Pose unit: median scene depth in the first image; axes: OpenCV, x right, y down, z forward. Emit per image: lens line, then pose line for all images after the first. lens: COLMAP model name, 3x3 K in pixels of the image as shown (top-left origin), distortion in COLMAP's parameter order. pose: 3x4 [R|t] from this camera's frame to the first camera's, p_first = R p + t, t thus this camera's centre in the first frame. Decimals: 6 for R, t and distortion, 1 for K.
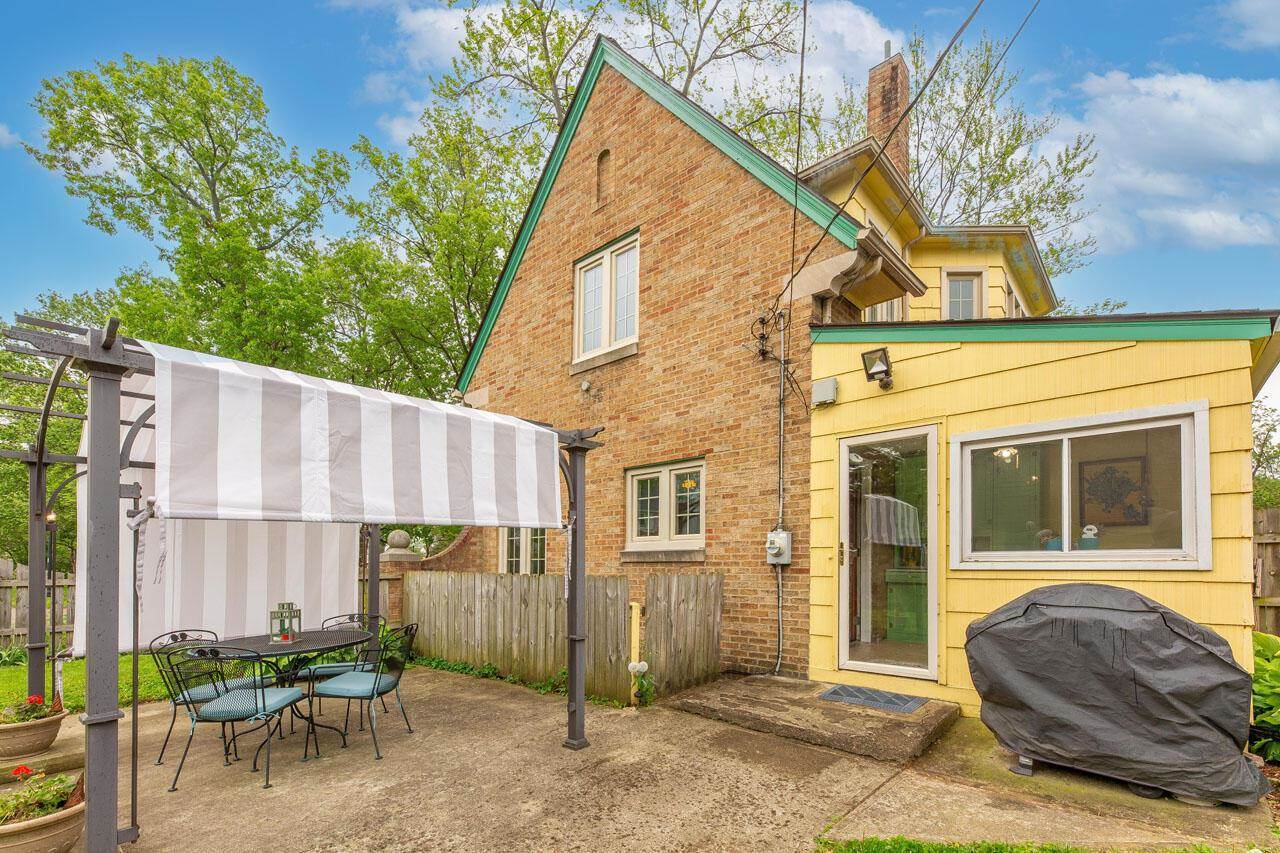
lens RADIAL K [[530.3, 0, 647.4], [0, 530.3, 421.1], [0, 0, 1]] dist [-0.001224, 0.000214]
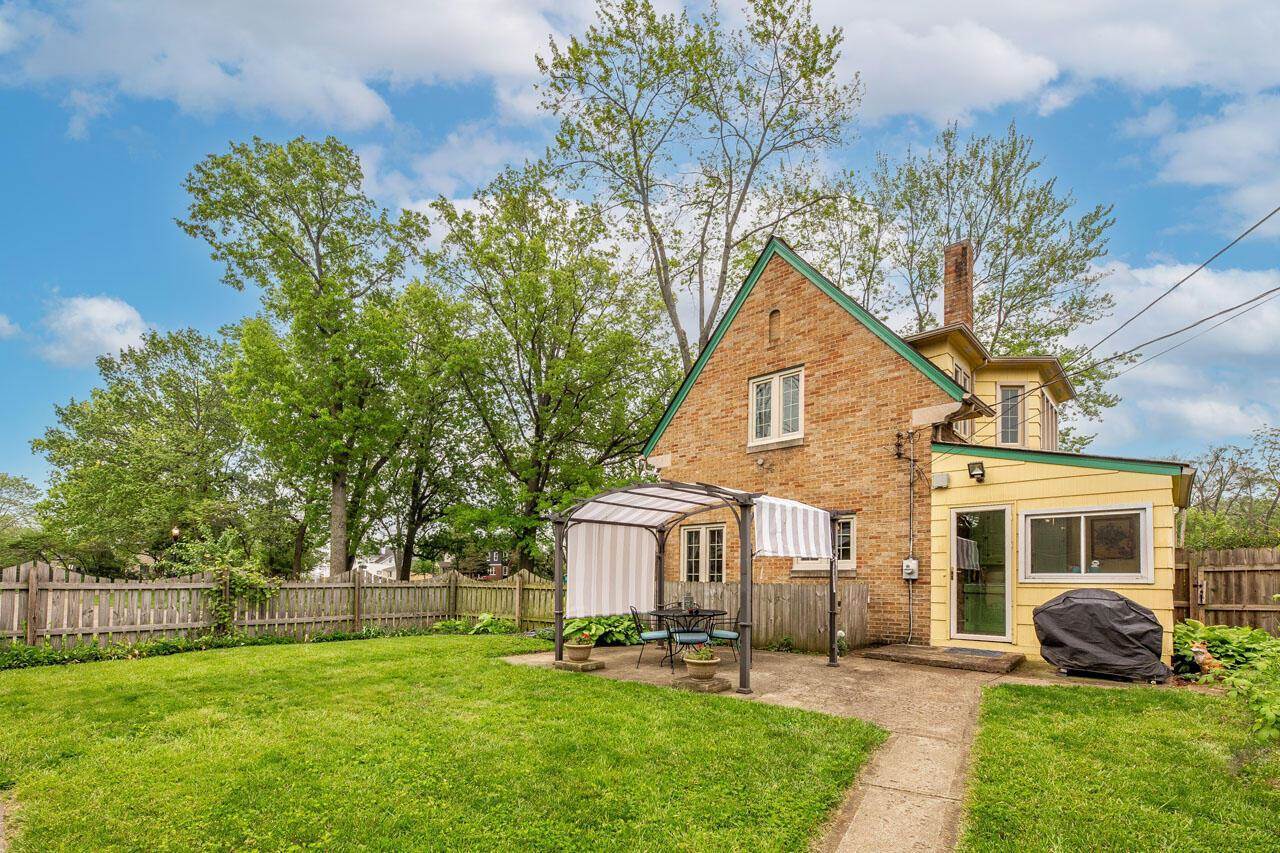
lens RADIAL K [[530.3, 0, 632.0], [0, 530.3, 434.9], [0, 0, 1]] dist [-0.001224, 0.000214]
pose [[0.999313, 0.005677, -0.036615, -0.562283], [-0.005940, 0.999957, -0.007090, -0.169563], [0.036573, 0.007302, 0.999304, -0.712648]]
